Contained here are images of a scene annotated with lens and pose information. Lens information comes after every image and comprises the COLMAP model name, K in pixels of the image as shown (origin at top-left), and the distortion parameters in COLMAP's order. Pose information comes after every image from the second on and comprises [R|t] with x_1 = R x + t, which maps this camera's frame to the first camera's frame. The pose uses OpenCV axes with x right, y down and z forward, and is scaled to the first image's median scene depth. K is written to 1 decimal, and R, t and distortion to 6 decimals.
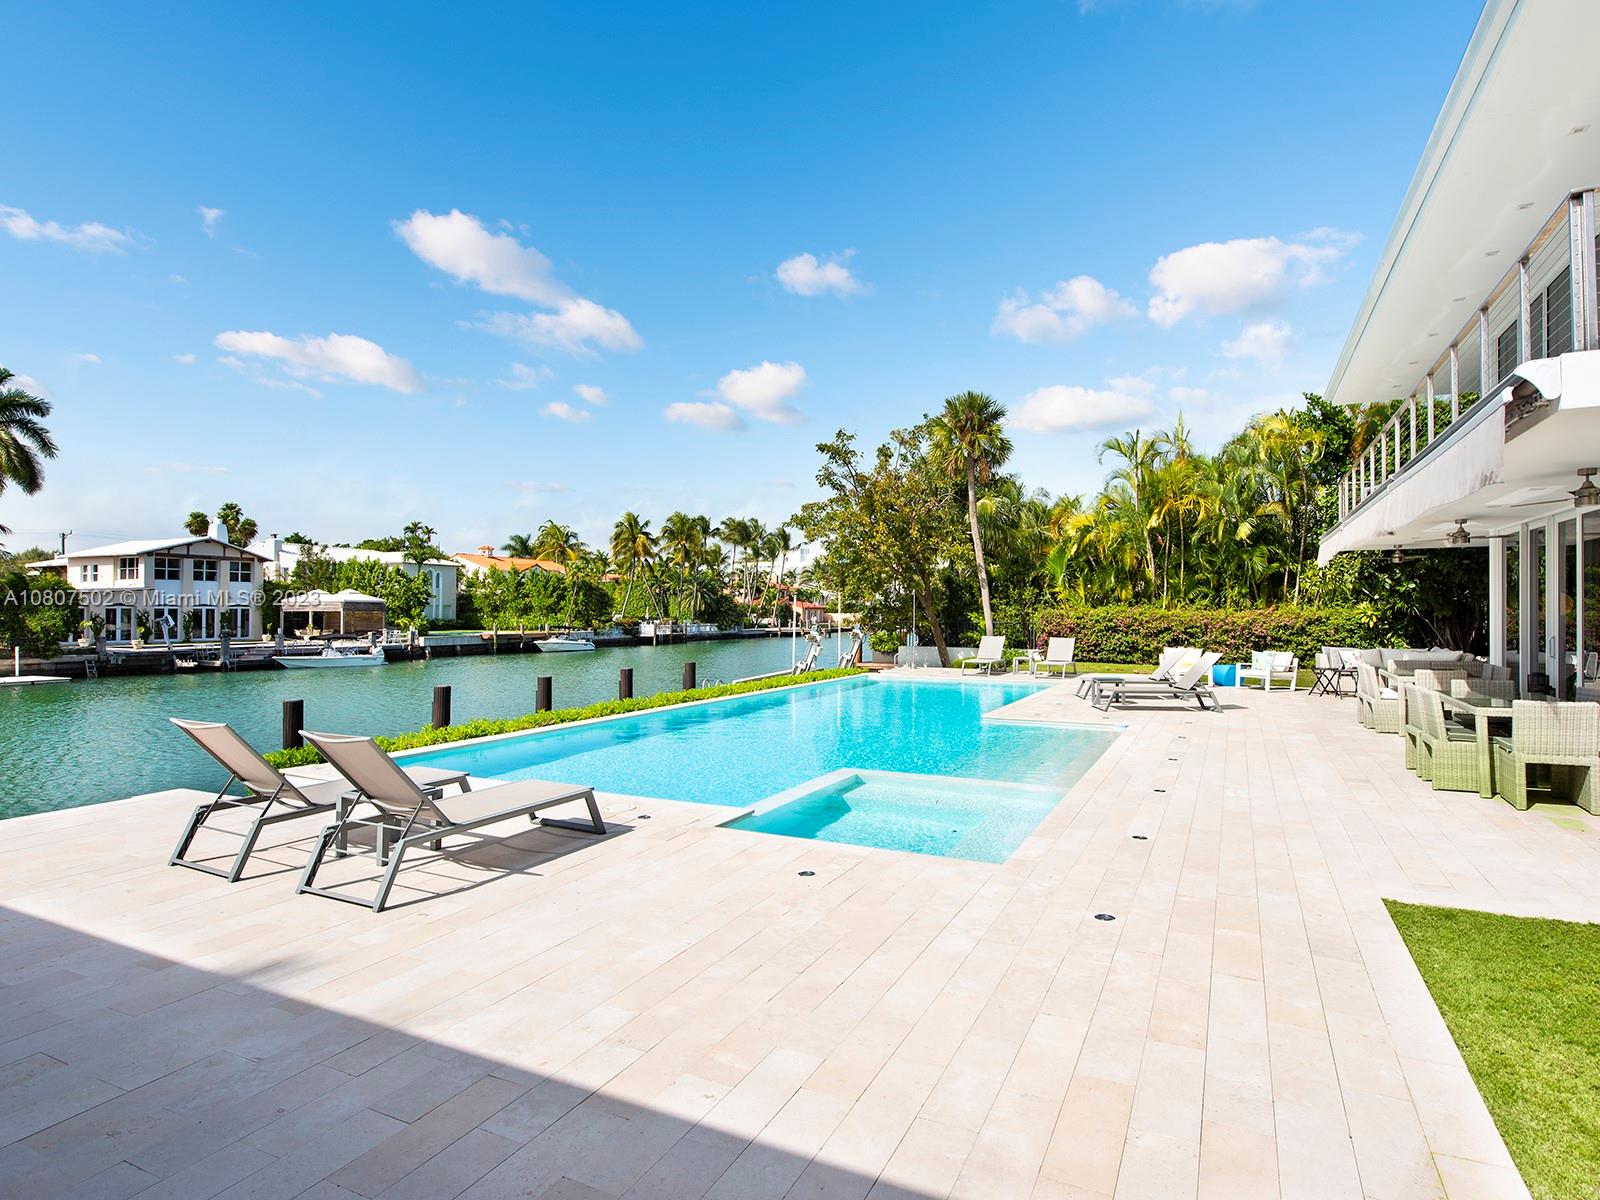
lens RADIAL K [[922.6, 0, 791.3], [0, 922.6, 614.4], [0, 0, 1]] dist [0.003475, -0.000730]
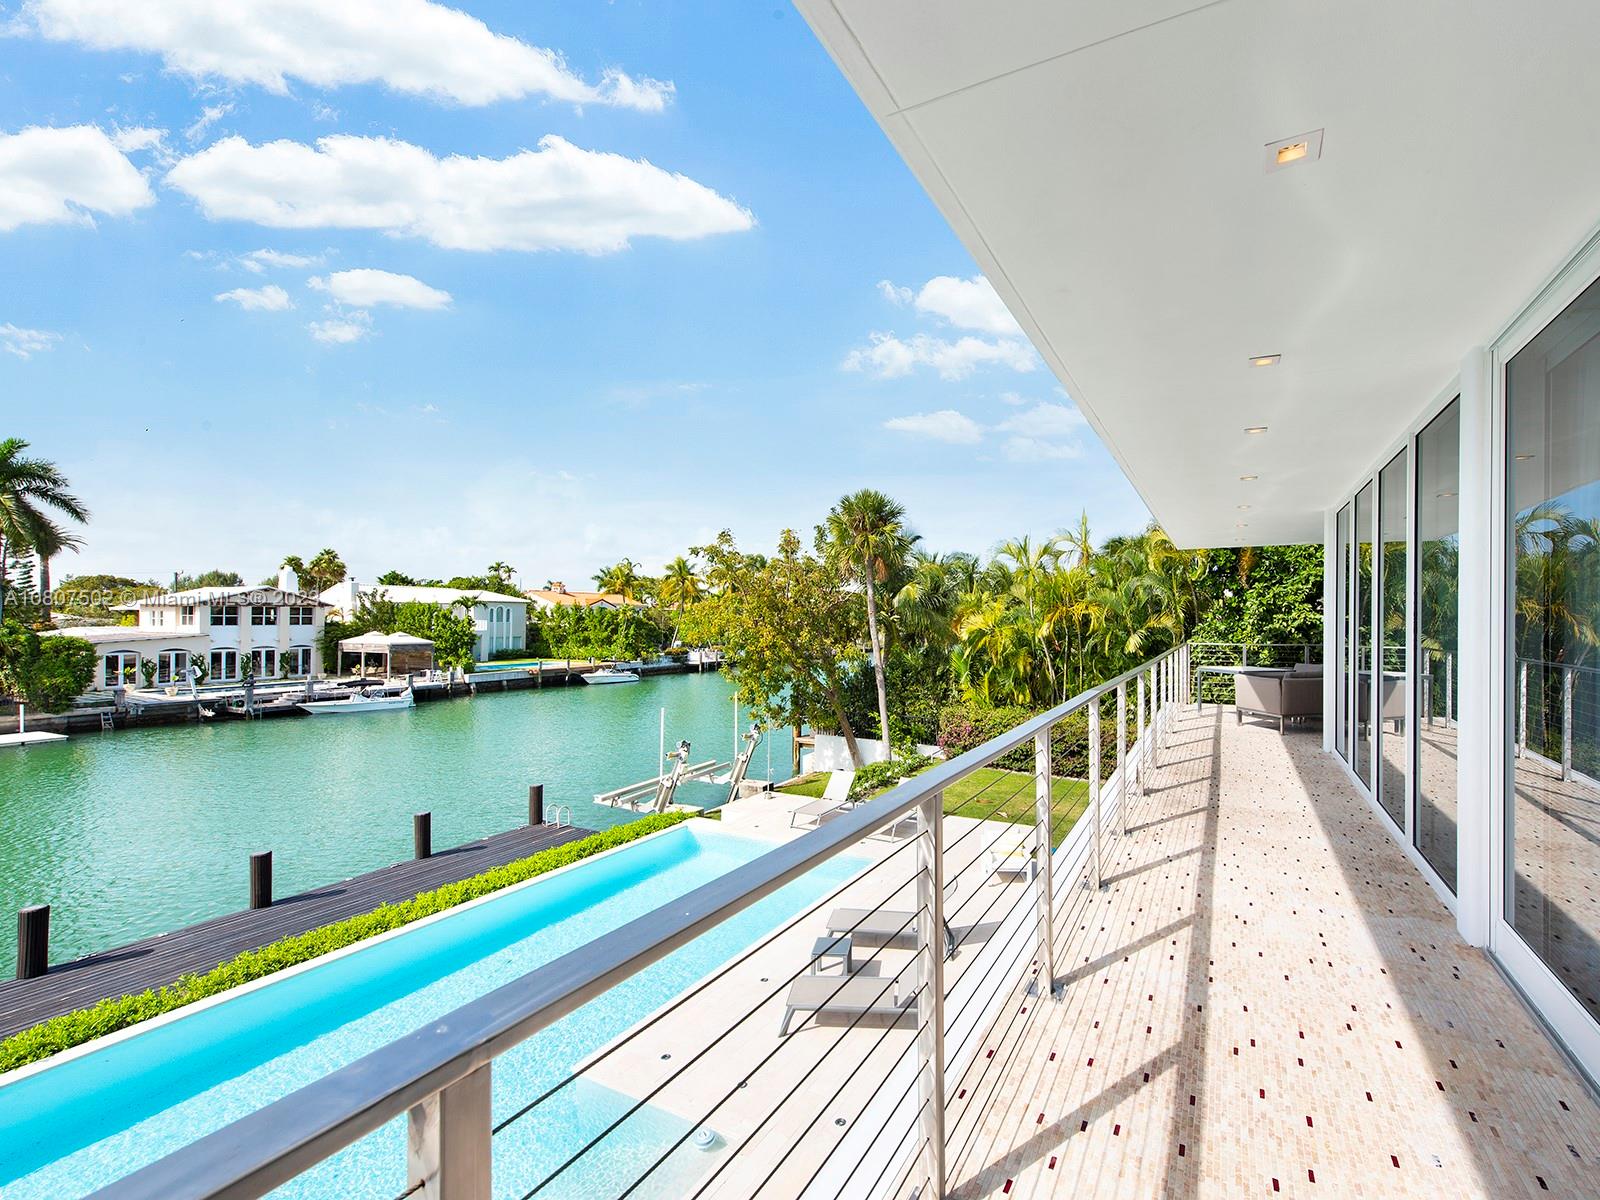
lens RADIAL K [[706.8, 0, 907.7], [0, 706.8, 606.5], [0, 0, 1]] dist [-0.001583, -0.001356]
pose [[0.999830, 0.006980, 0.017058, 0.122134], [-0.006992, 0.999975, 0.000648, -0.063979], [-0.017053, -0.000767, 0.999854, 0.137416]]
